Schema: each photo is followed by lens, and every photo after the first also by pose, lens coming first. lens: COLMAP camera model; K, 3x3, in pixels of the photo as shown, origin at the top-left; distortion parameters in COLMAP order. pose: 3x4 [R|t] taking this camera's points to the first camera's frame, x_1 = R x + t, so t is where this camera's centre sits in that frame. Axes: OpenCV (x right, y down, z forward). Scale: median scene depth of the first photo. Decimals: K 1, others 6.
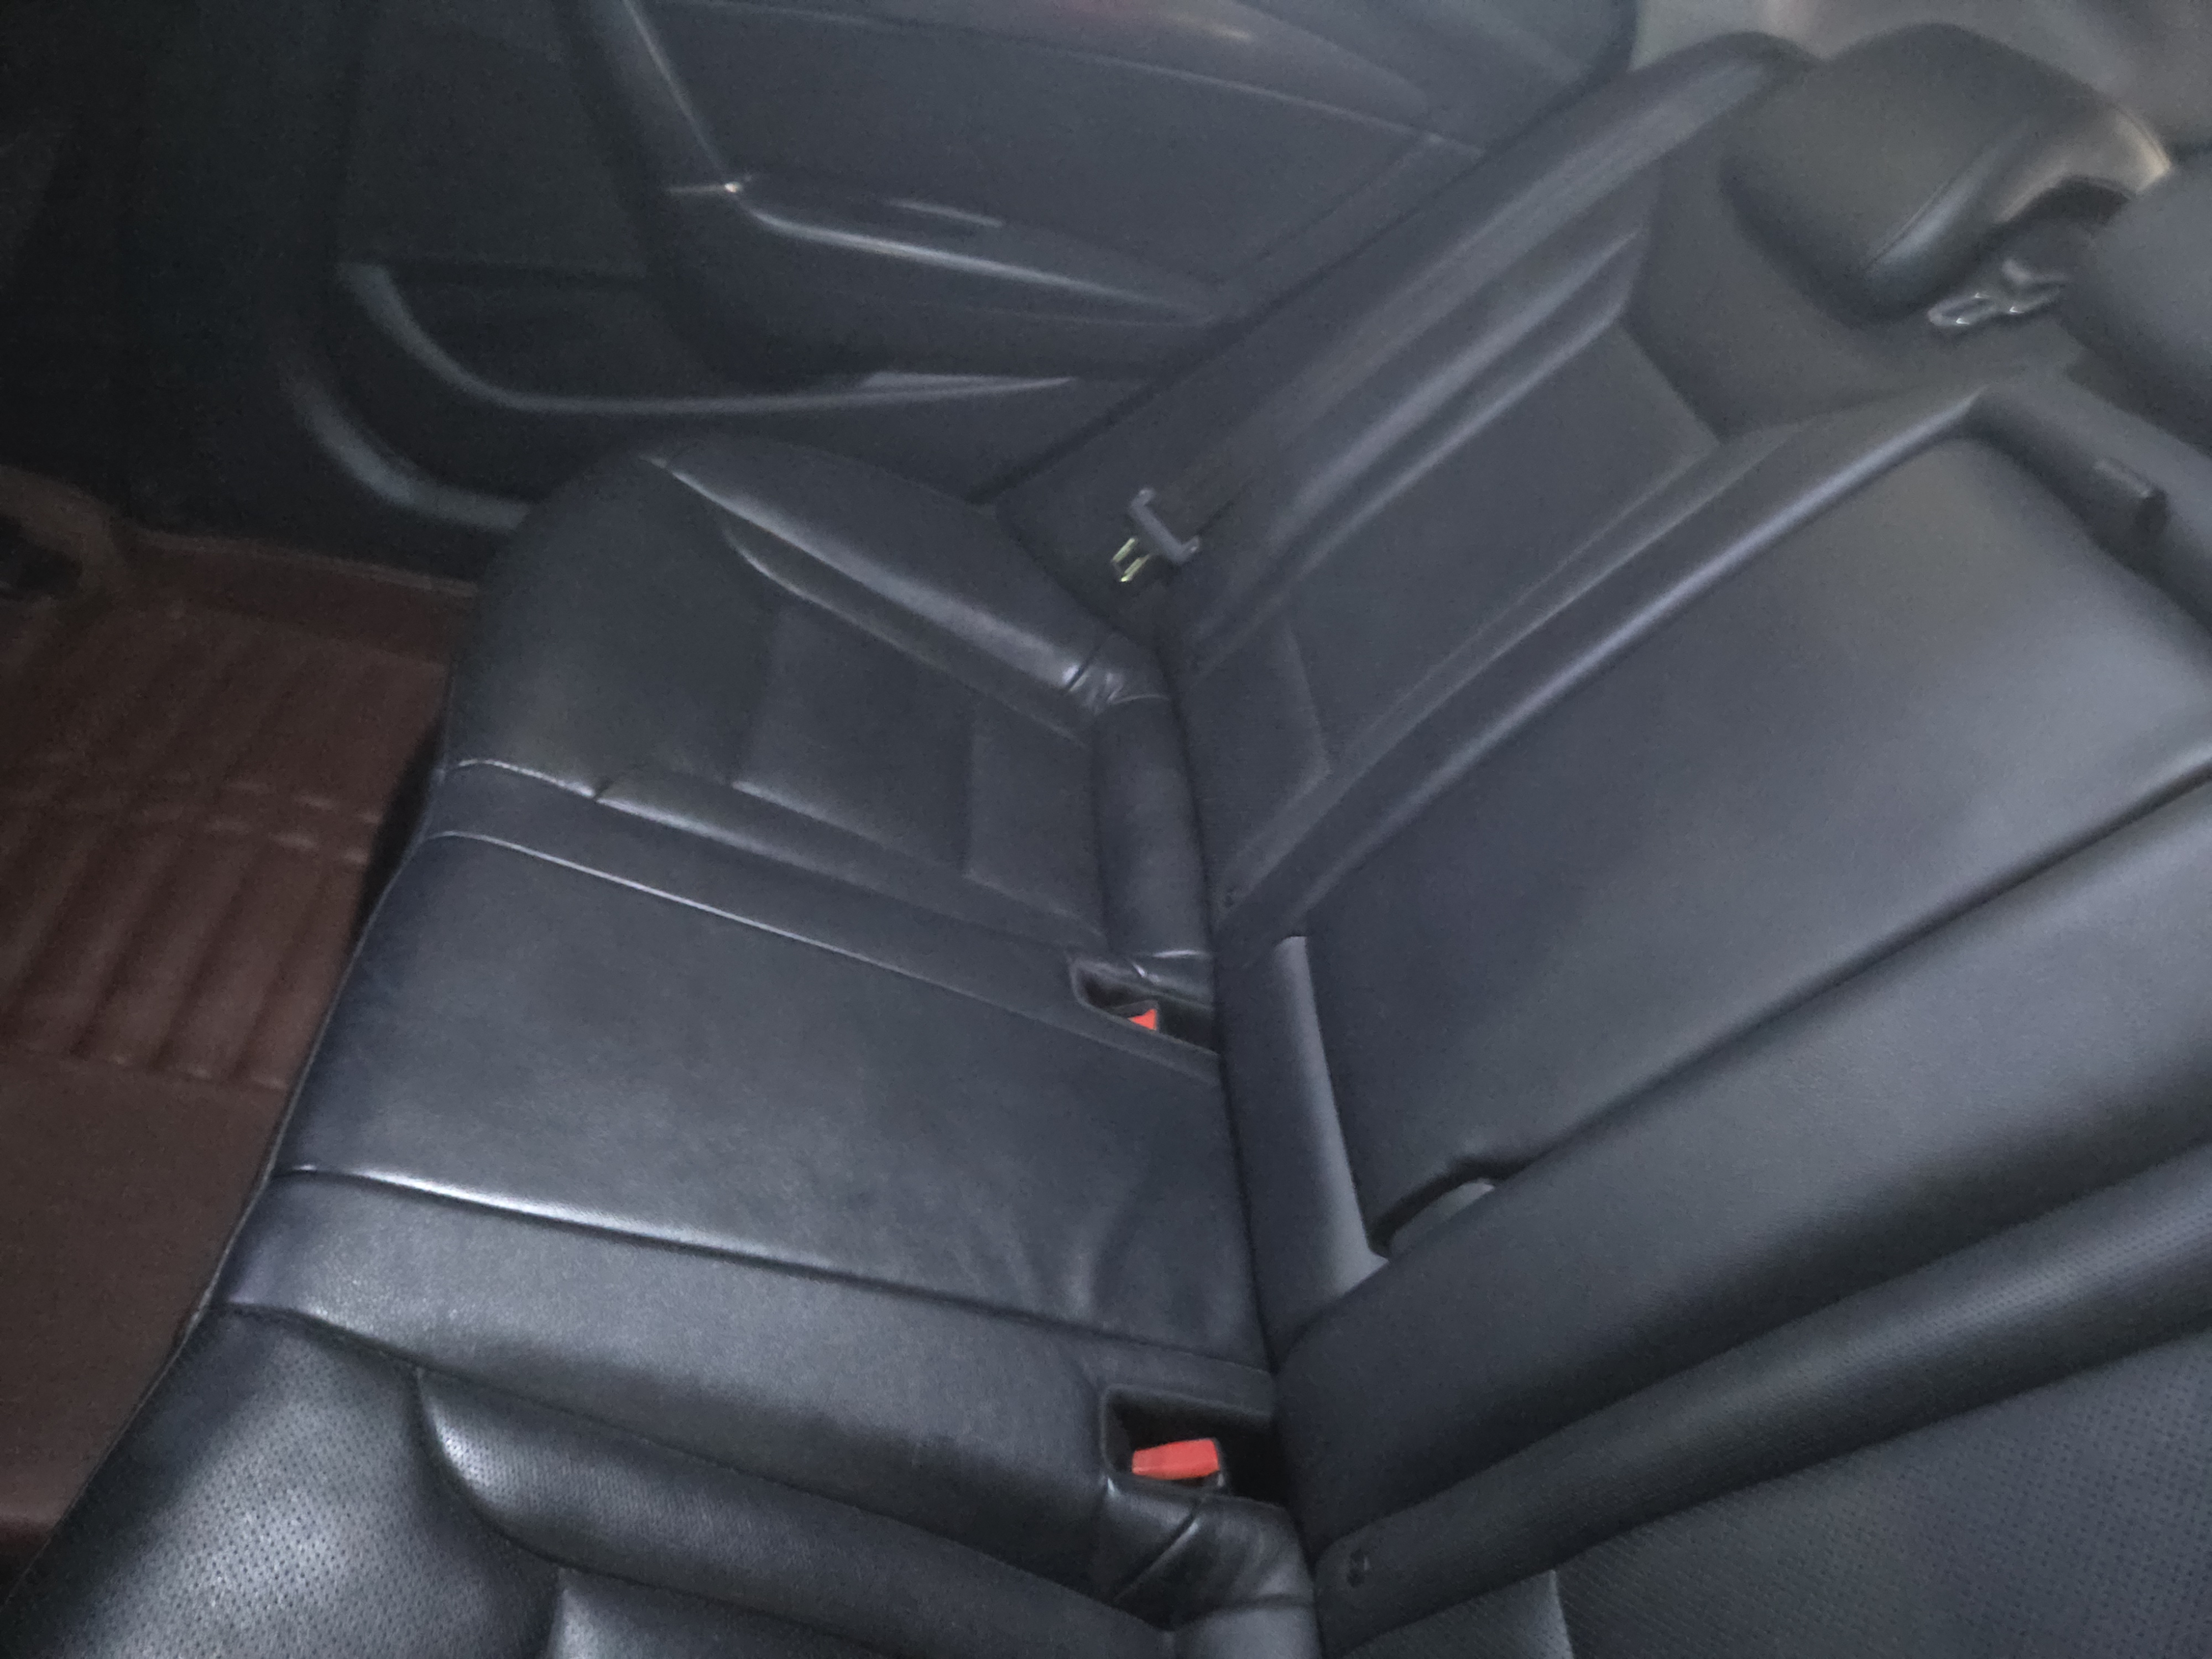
lens RADIAL K [[1461.0, 0, 1119.1], [0, 1461.0, 809.8], [0, 0, 1]] dist [0.075938, -0.065711]
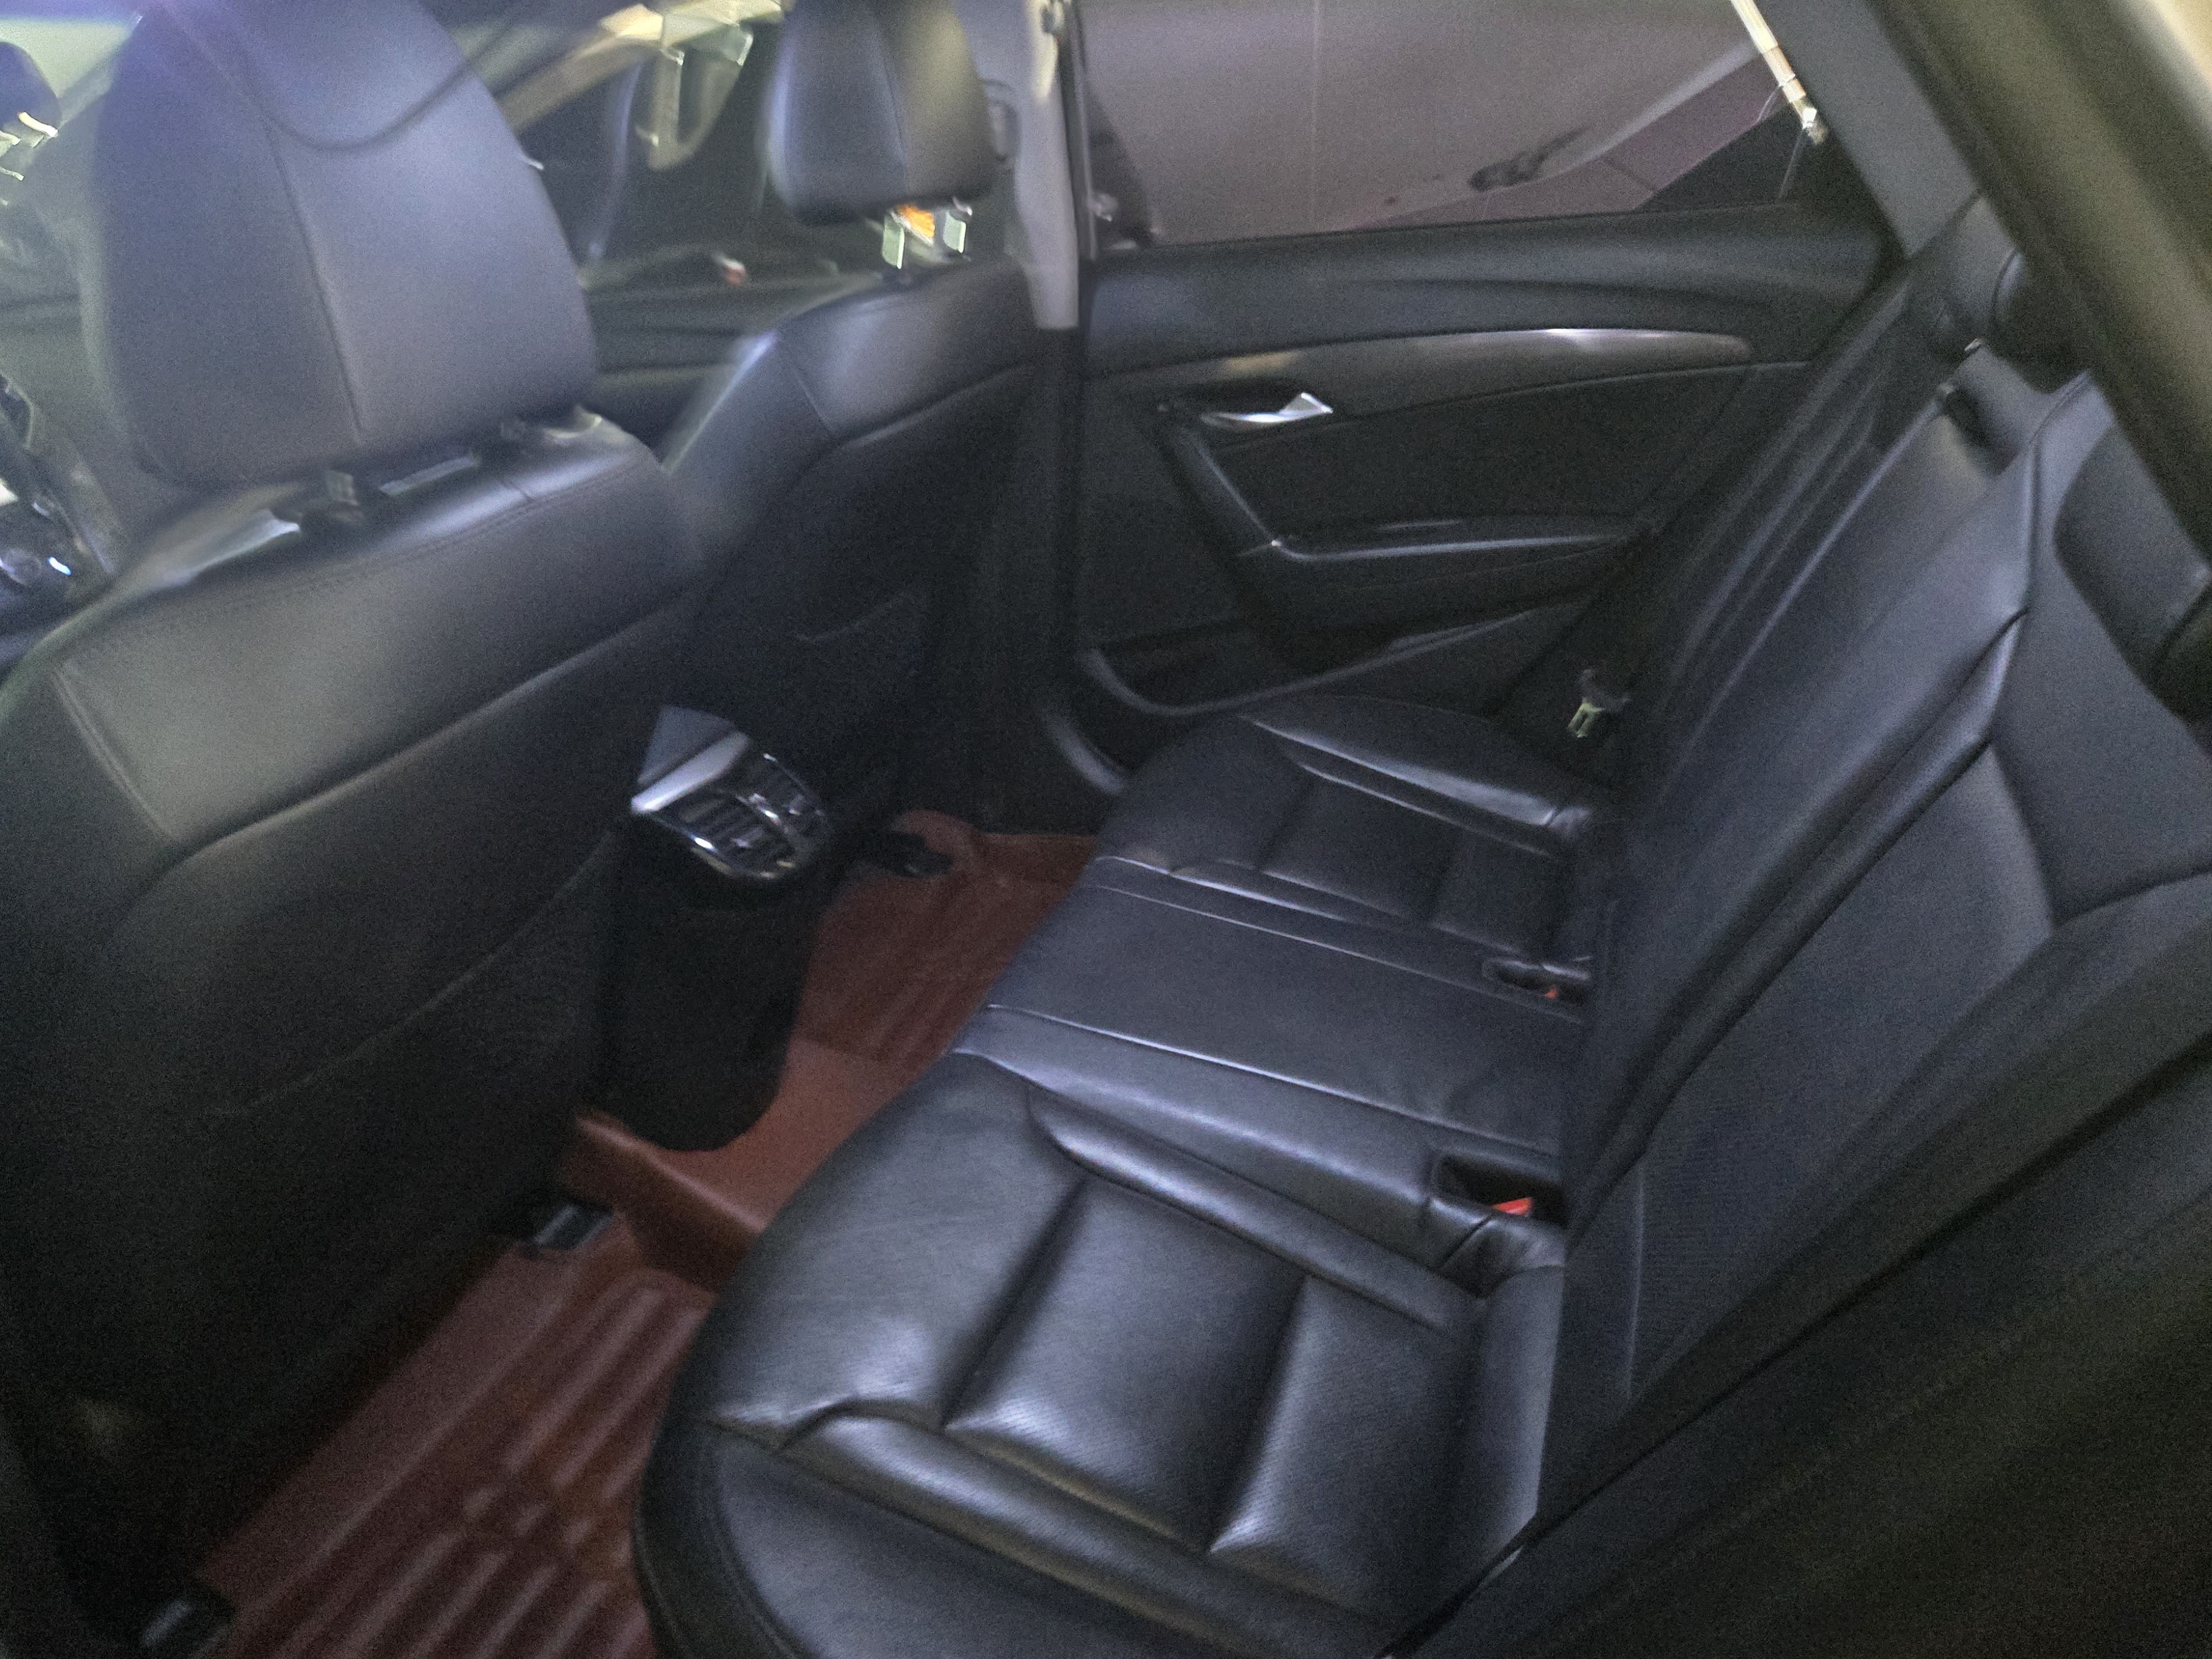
lens RADIAL K [[1487.5, 0, 1106.0], [0, 1487.5, 829.5], [0, 0, 1]] dist [0.035111, -0.031092]
pose [[0.842651, -0.174008, -0.509570, 0.333032], [0.012767, 0.952535, -0.304161, 0.341484], [0.538310, 0.249796, 0.804876, -0.289475]]
